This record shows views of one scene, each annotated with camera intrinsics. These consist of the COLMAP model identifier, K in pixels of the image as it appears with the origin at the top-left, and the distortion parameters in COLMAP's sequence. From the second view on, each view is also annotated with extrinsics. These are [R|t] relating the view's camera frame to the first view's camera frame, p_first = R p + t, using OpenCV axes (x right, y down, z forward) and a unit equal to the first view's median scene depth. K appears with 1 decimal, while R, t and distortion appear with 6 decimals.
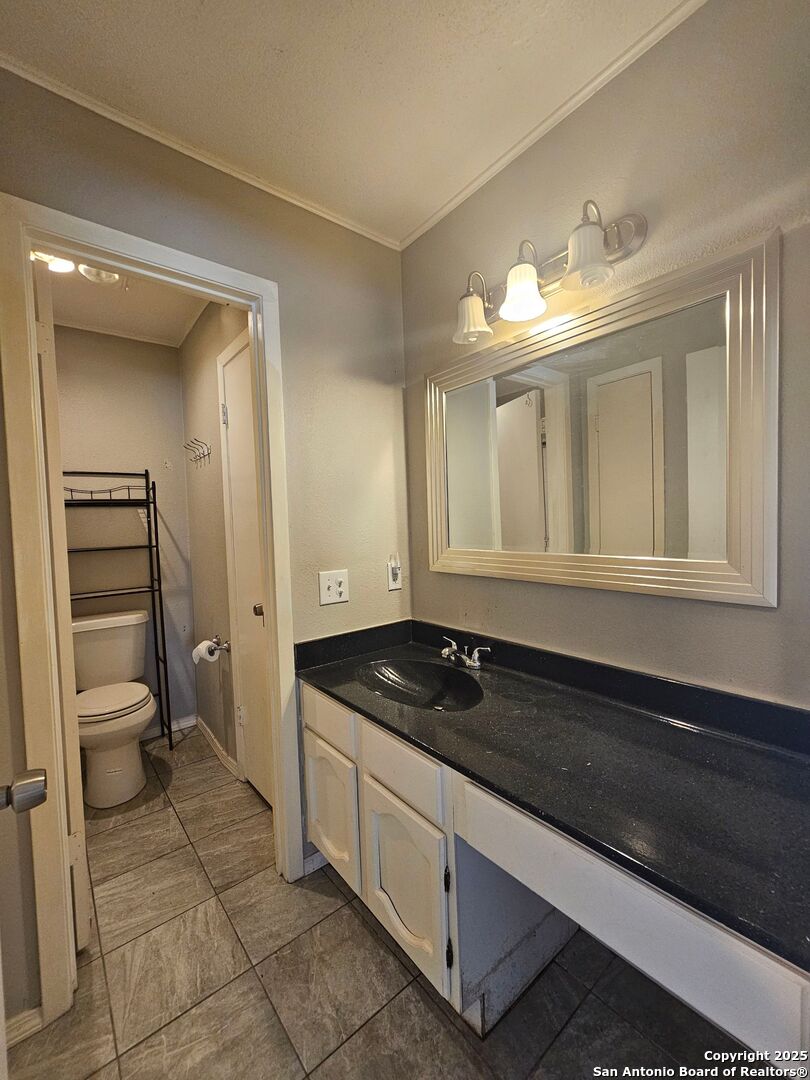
lens RADIAL K [[441.2, 0, 405.0], [0, 441.2, 540.0], [0, 0, 1]] dist [0.000810, 0.000024]
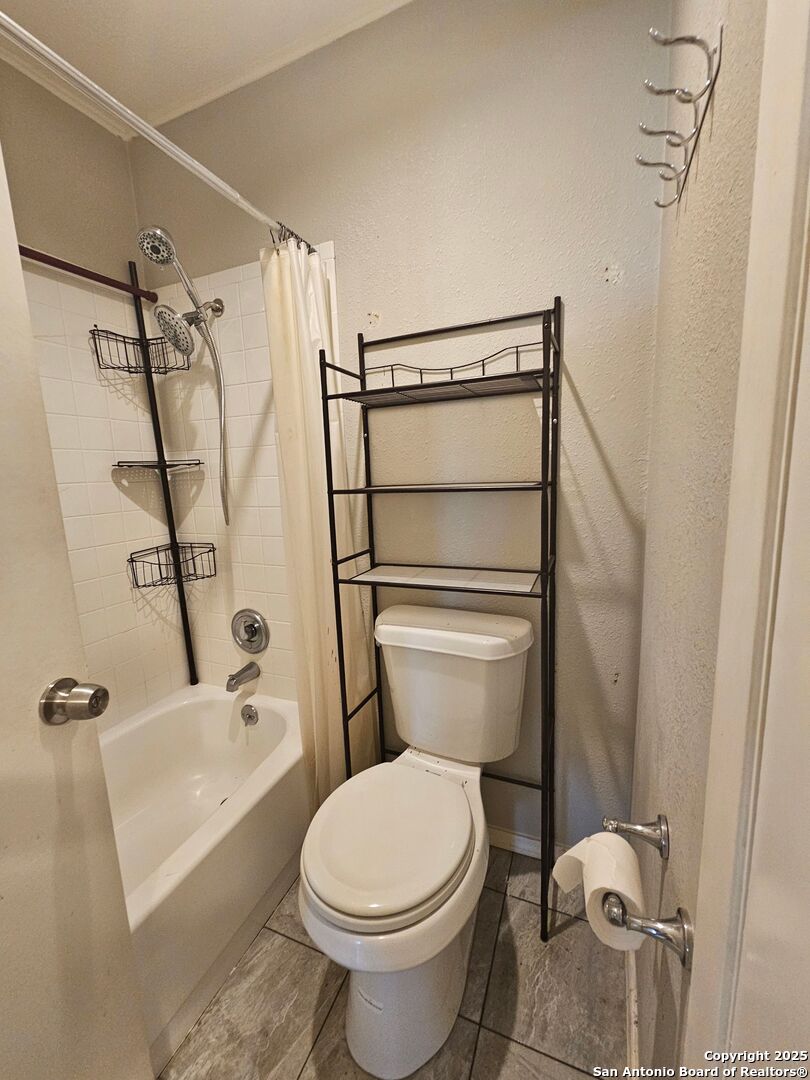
lens RADIAL K [[441.2, 0, 405.0], [0, 441.2, 540.0], [0, 0, 1]] dist [0.000810, 0.000024]
pose [[0.462415, 0.164836, -0.871207, -0.257767], [0.000200, 0.982548, 0.186008, -0.014492], [0.886664, -0.086187, 0.454312, 0.683358]]
